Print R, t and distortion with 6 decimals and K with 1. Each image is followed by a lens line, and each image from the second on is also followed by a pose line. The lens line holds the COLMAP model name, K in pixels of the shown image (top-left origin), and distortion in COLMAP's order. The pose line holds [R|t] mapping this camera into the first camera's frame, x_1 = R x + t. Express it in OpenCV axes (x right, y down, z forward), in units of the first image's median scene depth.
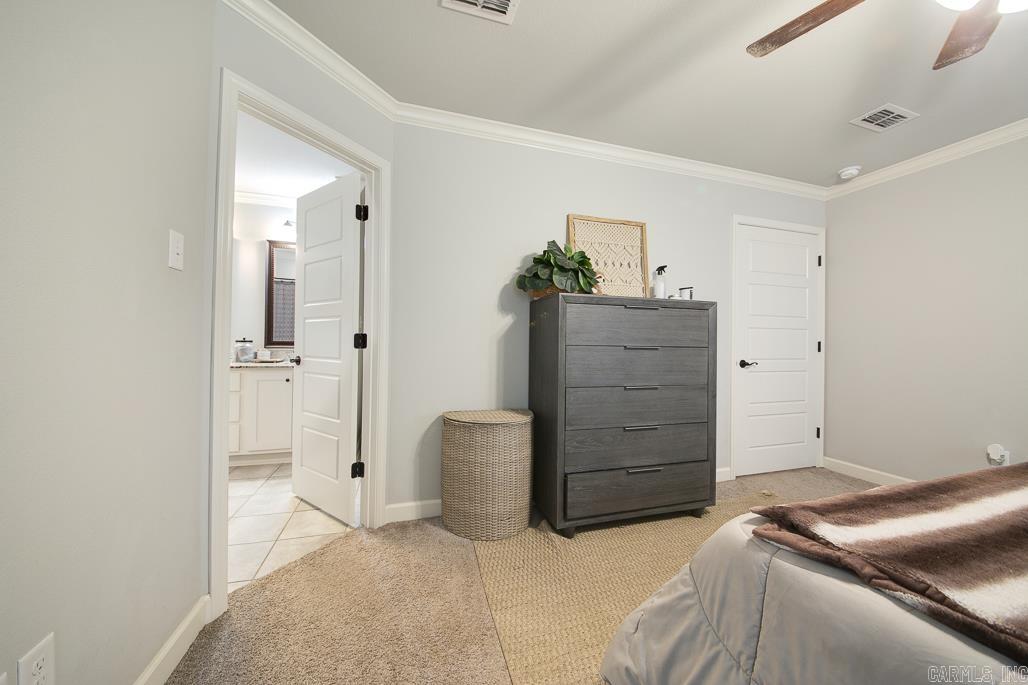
lens RADIAL K [[360.5, 0, 519.8], [0, 360.5, 344.5], [0, 0, 1]] dist [-0.000280, -0.006510]
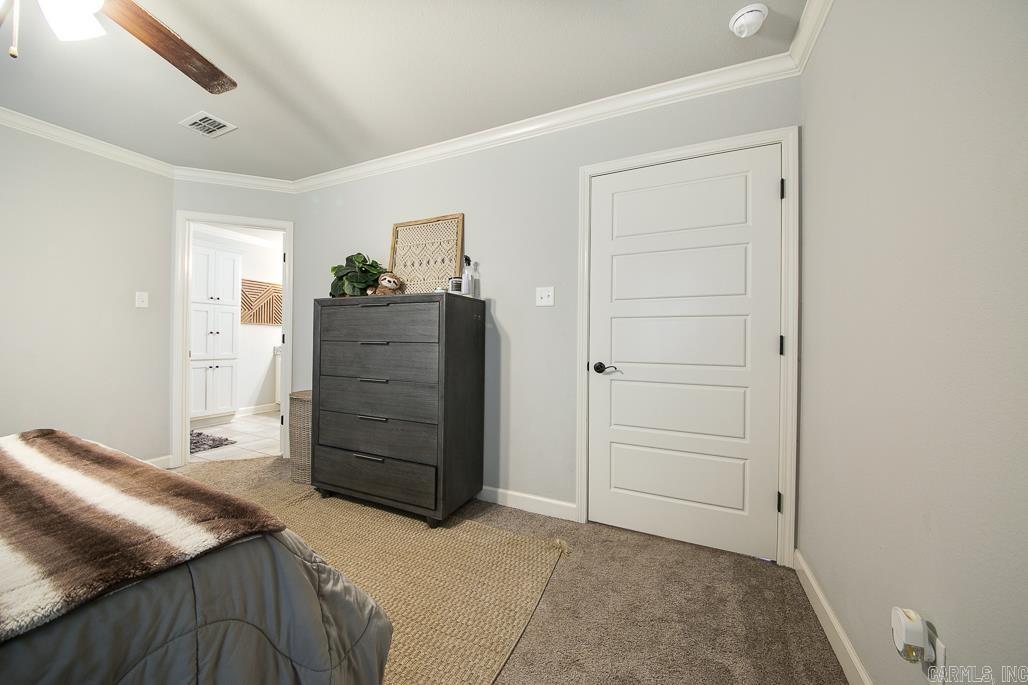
lens RADIAL K [[360.5, 0, 488.1], [0, 360.5, 342.5], [0, 0, 1]] dist [-0.000280, -0.006510]
pose [[0.741012, -0.001802, -0.671489, 1.266024], [-0.005601, 0.999945, -0.008864, 0.014825], [0.671468, 0.010329, 0.740962, 0.422188]]
